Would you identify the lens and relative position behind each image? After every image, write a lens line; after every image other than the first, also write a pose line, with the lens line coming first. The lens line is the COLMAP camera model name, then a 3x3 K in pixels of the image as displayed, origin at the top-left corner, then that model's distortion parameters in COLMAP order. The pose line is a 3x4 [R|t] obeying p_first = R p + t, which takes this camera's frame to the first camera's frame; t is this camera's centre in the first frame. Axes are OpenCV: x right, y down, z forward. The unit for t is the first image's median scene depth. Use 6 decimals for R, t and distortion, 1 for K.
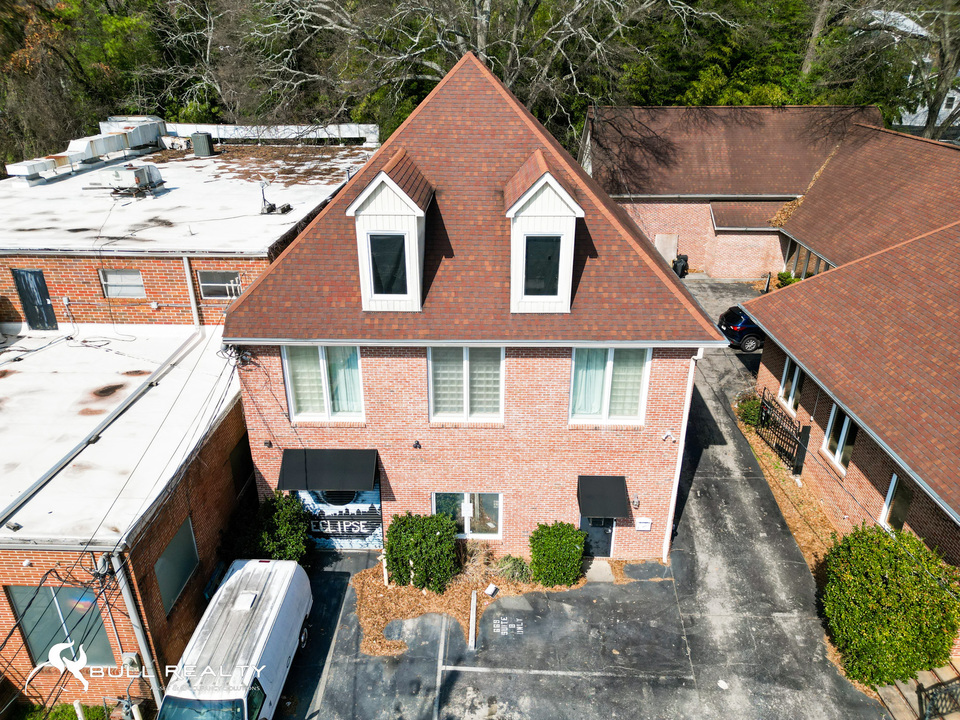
lens RADIAL K [[672.2, 0, 480.0], [0, 672.2, 360.0], [0, 0, 1]] dist [0.022452, -0.001296]
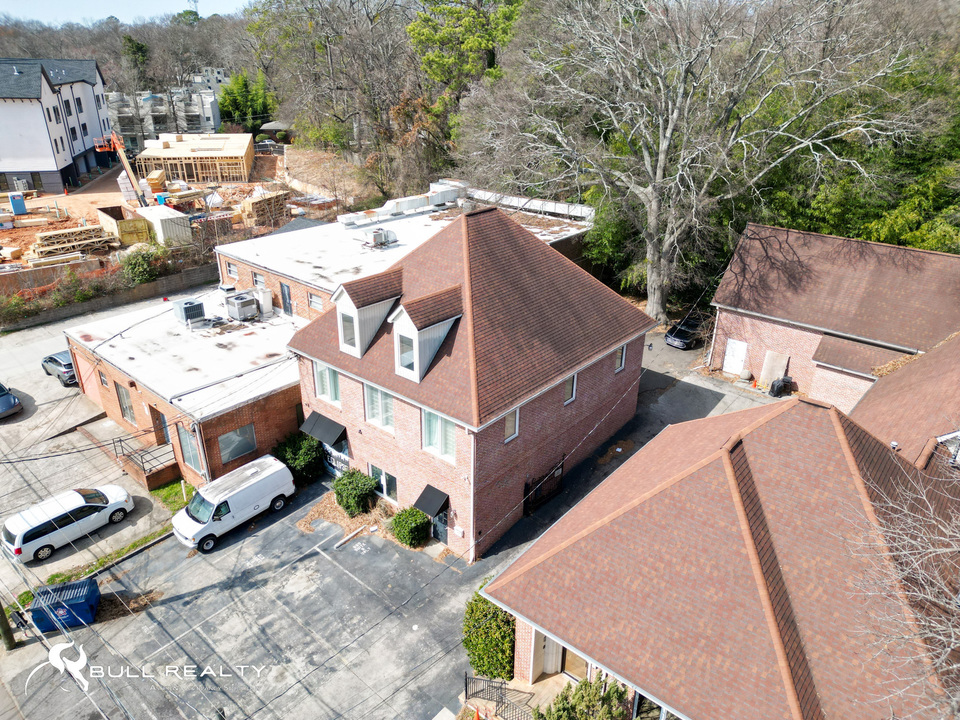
lens RADIAL K [[650.3, 0, 480.0], [0, 650.3, 360.0], [0, 0, 1]] dist [0.032494, 0.000032]
pose [[0.781918, 0.271259, -0.561269, 0.993825], [-0.275304, 0.958065, 0.079496, -0.258933], [0.559296, 0.092360, 0.823806, -0.228538]]
